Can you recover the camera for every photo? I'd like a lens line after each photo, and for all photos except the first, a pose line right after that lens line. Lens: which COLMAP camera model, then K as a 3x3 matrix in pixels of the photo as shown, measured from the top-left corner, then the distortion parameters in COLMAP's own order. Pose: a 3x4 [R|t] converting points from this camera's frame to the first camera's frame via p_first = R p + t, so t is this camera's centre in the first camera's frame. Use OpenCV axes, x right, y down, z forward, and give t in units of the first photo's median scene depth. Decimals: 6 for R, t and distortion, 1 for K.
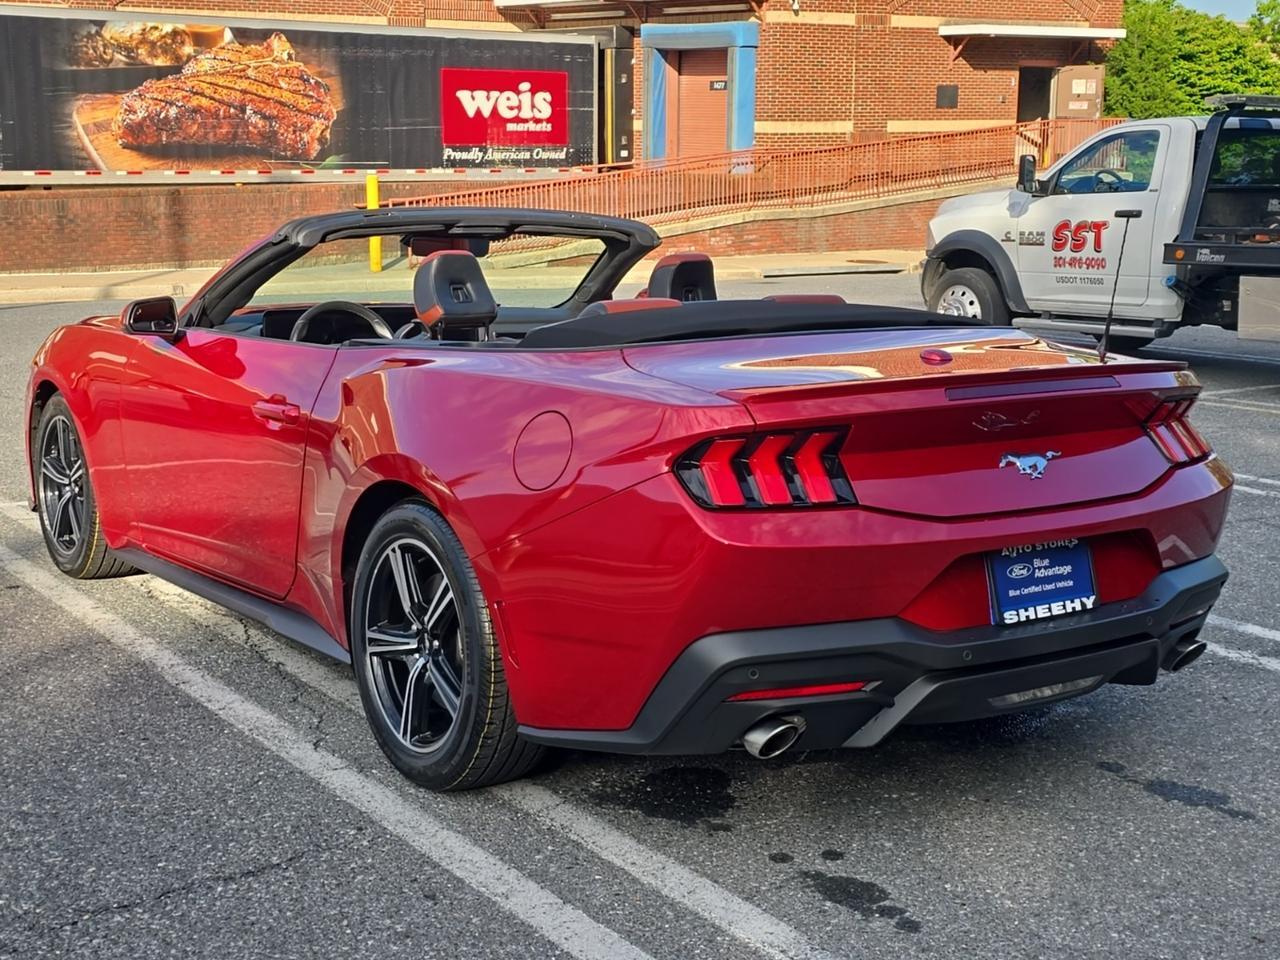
lens RADIAL K [[1847.7, 0, 639.2], [0, 1847.7, 502.7], [0, 0, 1]] dist [0.190135, -0.546516]
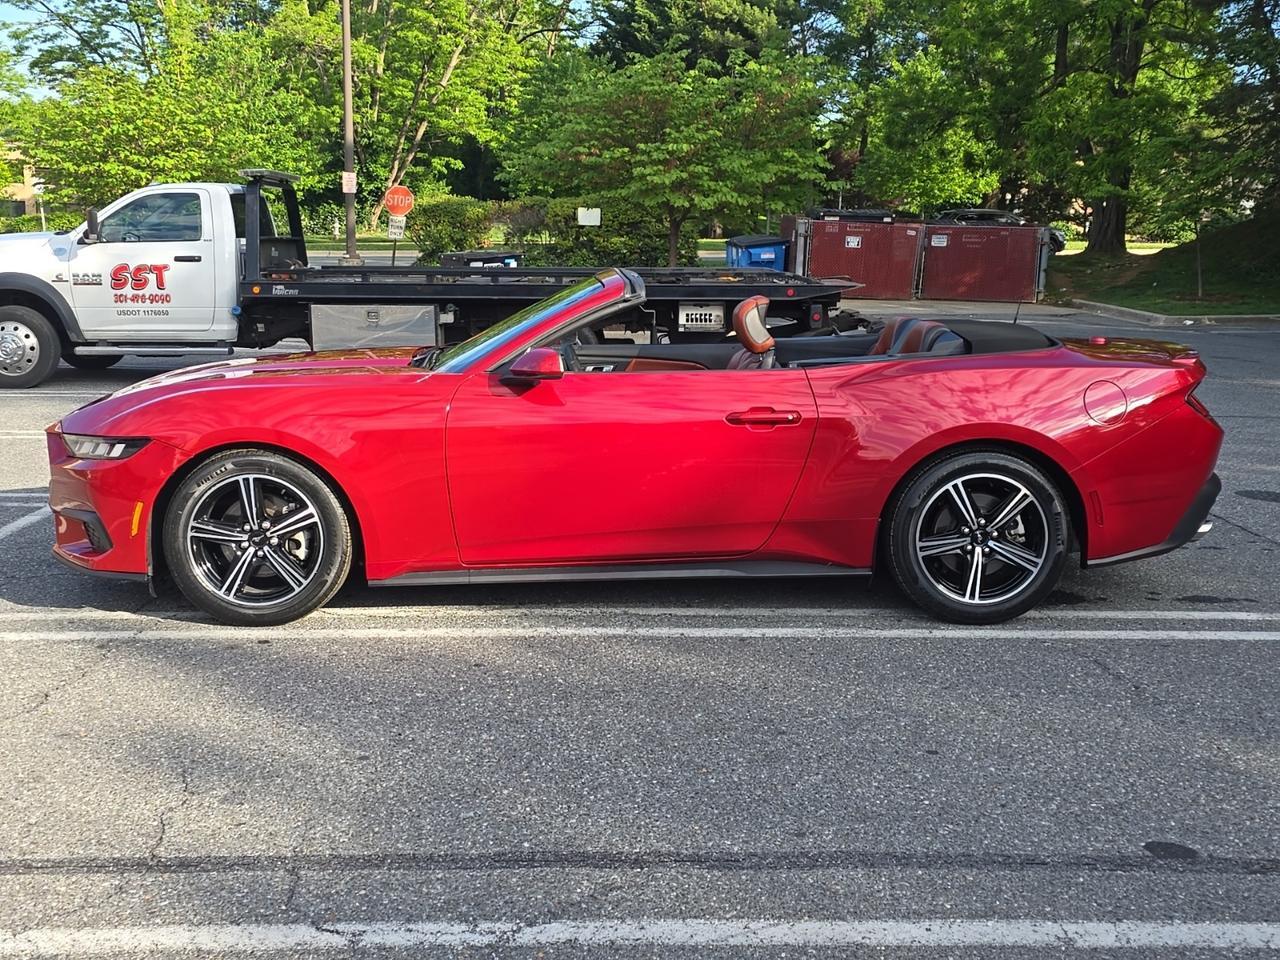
lens RADIAL K [[1594.9, 0, 640.0], [0, 1594.9, 480.0], [0, 0, 1]] dist [0.121271, 0.000340]
pose [[0.533854, -0.134187, 0.834862, -0.979024], [0.140926, 0.987639, 0.068628, -0.076084], [-0.833751, 0.081016, 0.546165, 0.323709]]
